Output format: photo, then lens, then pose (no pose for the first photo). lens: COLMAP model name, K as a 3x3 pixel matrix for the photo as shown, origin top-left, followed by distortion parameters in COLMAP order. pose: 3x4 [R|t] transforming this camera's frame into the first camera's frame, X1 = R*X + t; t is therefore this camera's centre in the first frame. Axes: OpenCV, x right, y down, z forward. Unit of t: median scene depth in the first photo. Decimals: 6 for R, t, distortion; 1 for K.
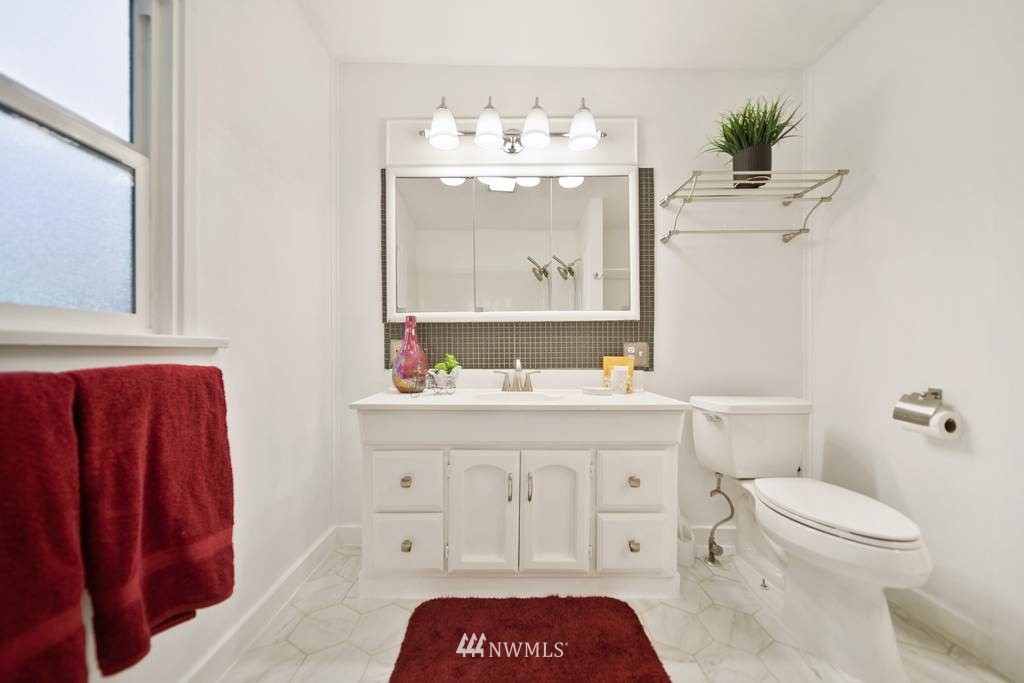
lens RADIAL K [[374.8, 0, 499.6], [0, 374.8, 351.4], [0, 0, 1]] dist [0.001597, -0.000815]
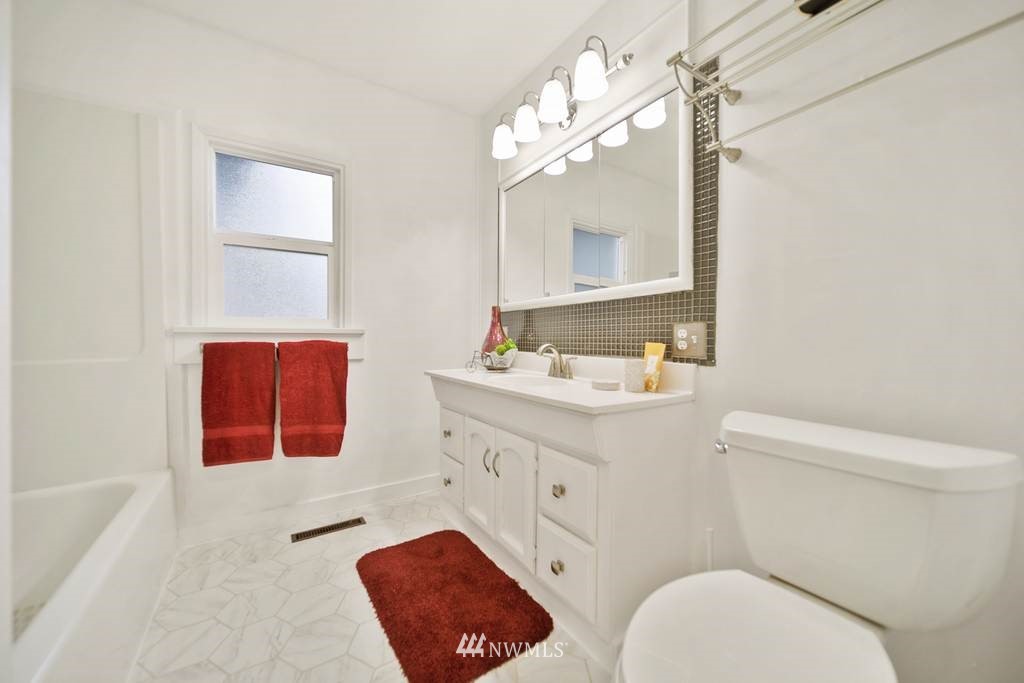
lens RADIAL K [[393.2, 0, 511.8], [0, 393.2, 338.4], [0, 0, 1]] dist [-0.004051, 0.000581]
pose [[0.536820, 0.005753, -0.843677, 0.869596], [-0.001826, 0.999982, 0.005657, 0.001360], [0.843695, -0.001496, 0.536821, 0.370377]]
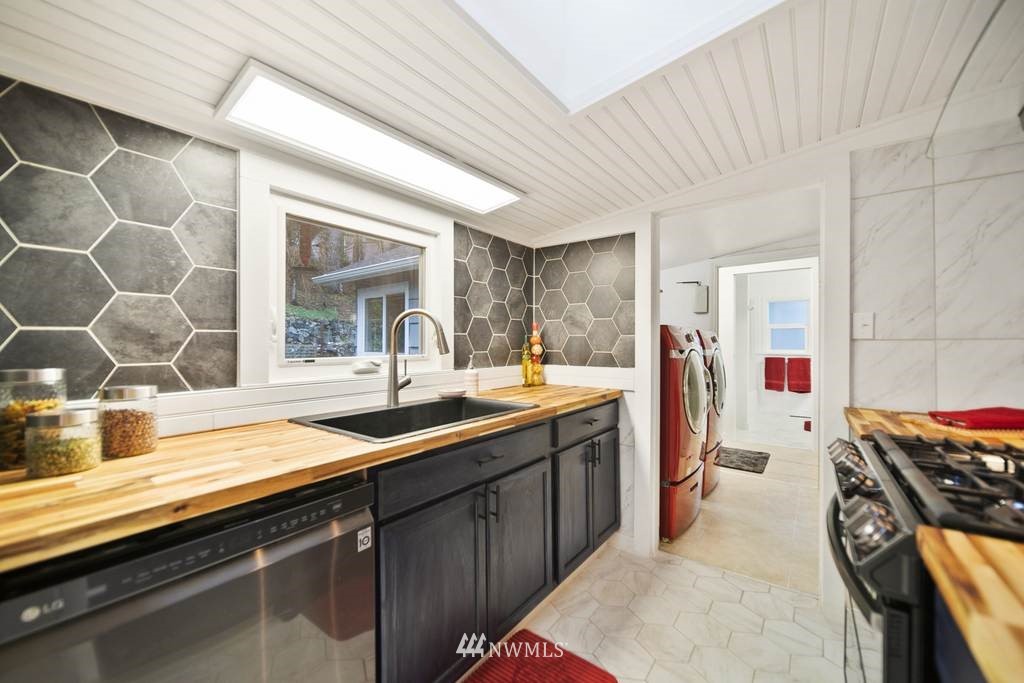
lens RADIAL K [[393.2, 0, 512.9], [0, 393.2, 342.4], [0, 0, 1]] dist [-0.004051, 0.000581]
pose [[-0.609226, 0.000205, -0.792997, 4.097454], [-0.003238, 0.999991, 0.002747, -0.124784], [0.792990, 0.004241, -0.609219, 0.621604]]
